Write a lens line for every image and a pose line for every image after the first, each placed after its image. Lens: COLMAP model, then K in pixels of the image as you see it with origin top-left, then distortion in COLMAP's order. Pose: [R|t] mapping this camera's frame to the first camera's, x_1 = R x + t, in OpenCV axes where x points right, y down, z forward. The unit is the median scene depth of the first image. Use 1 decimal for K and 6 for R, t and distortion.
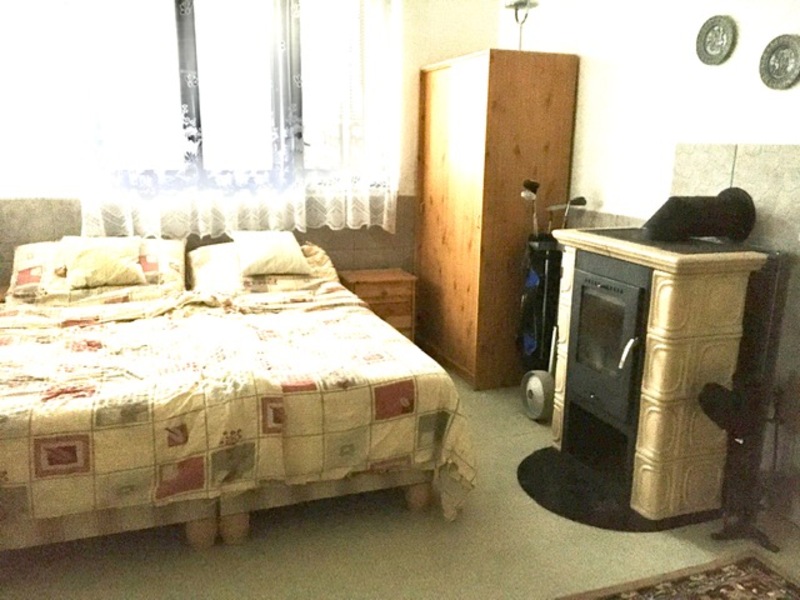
lens RADIAL K [[678.6, 0, 397.4], [0, 678.6, 297.3], [0, 0, 1]] dist [0.050543, -0.049787]
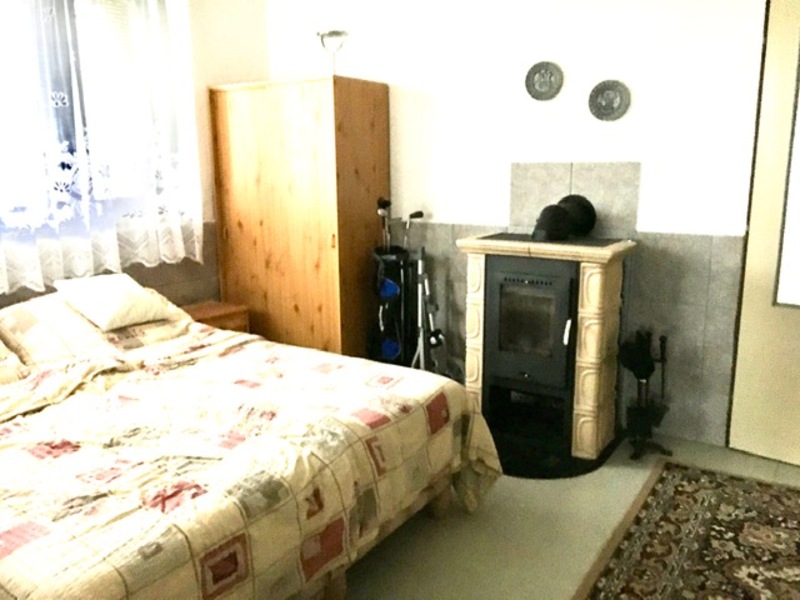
lens RADIAL K [[678.6, 0, 398.1], [0, 678.6, 302.9], [0, 0, 1]] dist [0.050543, -0.049787]
pose [[0.800563, -0.144771, 0.581499, -0.590591], [0.153066, 0.987591, 0.035144, -0.058111], [-0.579371, 0.060873, 0.812788, 0.165384]]
